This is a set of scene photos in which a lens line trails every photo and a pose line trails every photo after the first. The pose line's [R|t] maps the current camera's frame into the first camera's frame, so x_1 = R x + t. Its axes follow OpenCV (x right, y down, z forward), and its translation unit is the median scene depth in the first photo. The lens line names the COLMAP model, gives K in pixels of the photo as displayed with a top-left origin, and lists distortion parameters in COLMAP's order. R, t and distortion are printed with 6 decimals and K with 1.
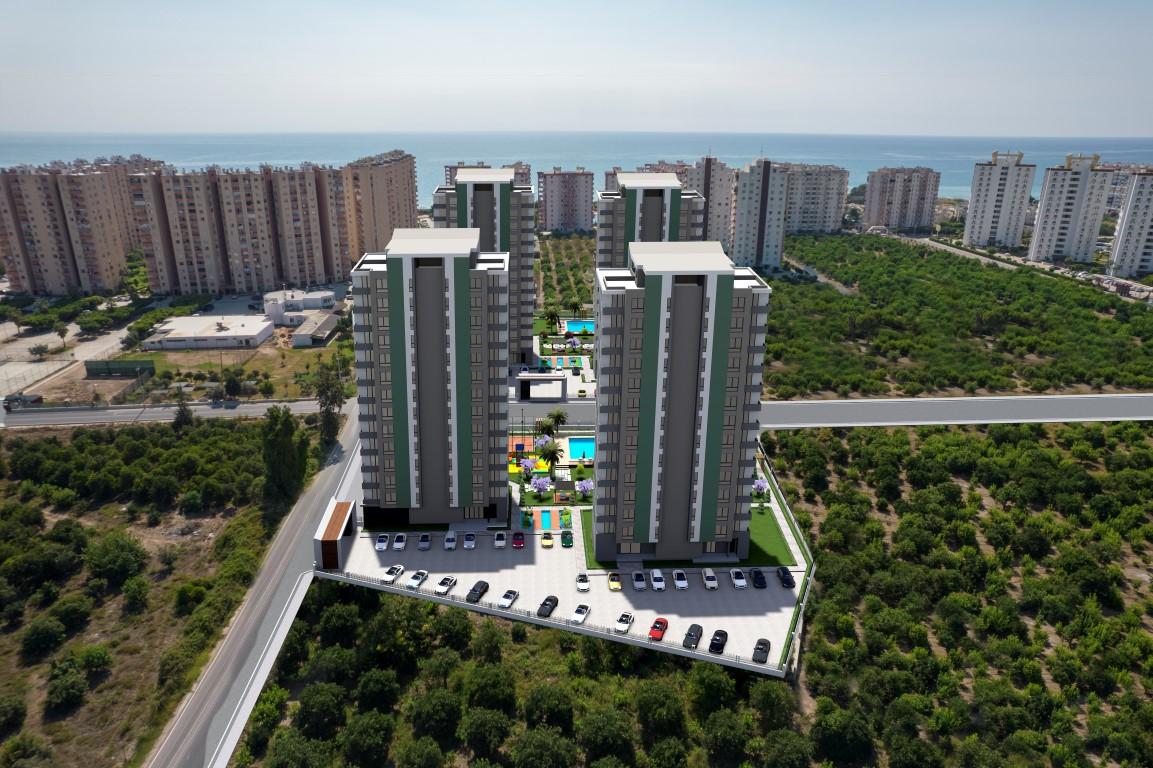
lens RADIAL K [[729.2, 0, 578.8], [0, 729.2, 372.7], [0, 0, 1]] dist [-0.080618, 0.073125]
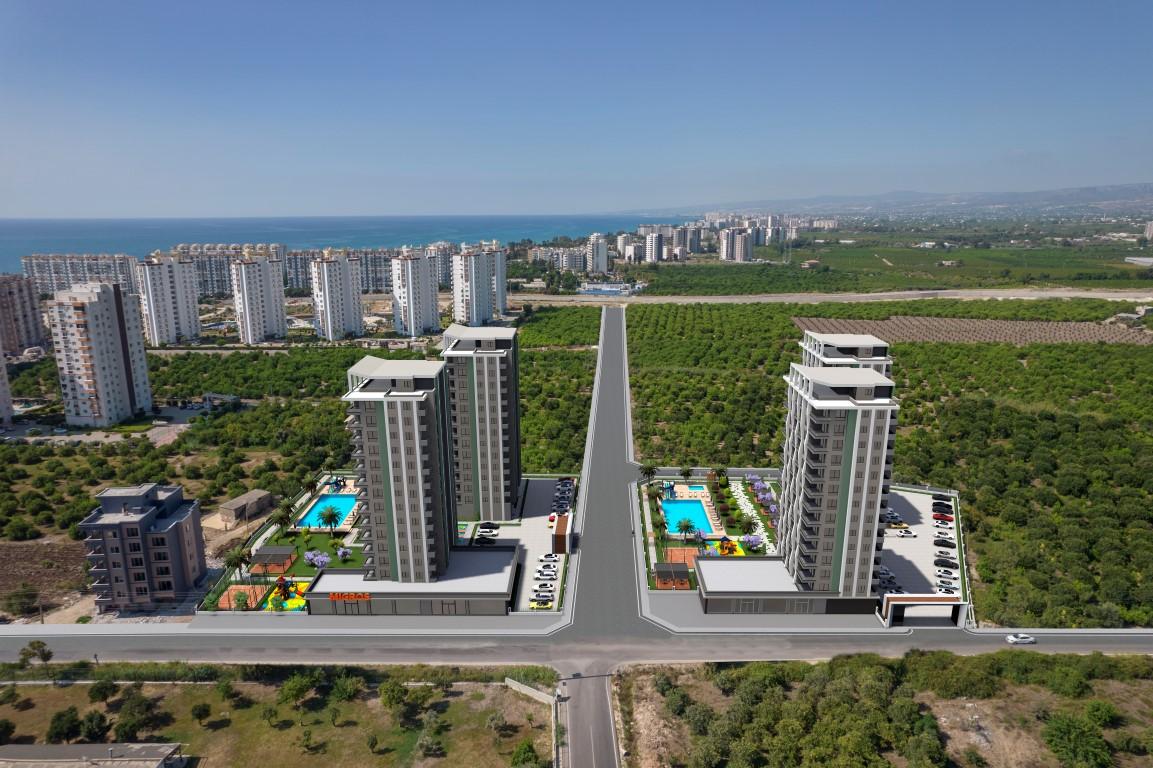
lens RADIAL K [[729.2, 0, 578.8], [0, 729.2, 372.7], [0, 0, 1]] dist [-0.080618, 0.073125]
pose [[0.098784, -0.213066, 0.972031, -0.509362], [0.323614, 0.930591, 0.171095, -0.179229], [-0.941018, 0.297662, 0.160878, 0.451826]]
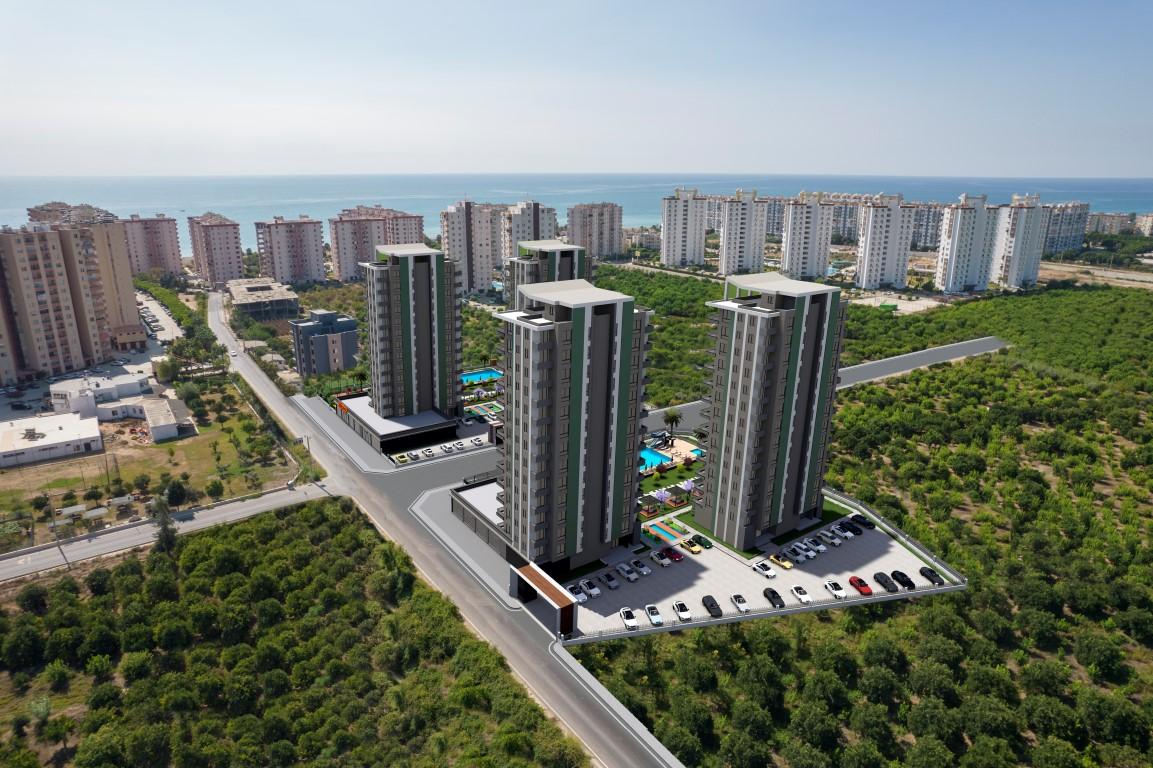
lens RADIAL K [[729.2, 0, 578.8], [0, 729.2, 372.7], [0, 0, 1]] dist [-0.080618, 0.073125]
pose [[0.867057, -0.136396, 0.479175, -0.264044], [0.161374, 0.986831, -0.011104, -0.019588], [-0.471350, 0.086954, 0.877649, 0.035259]]
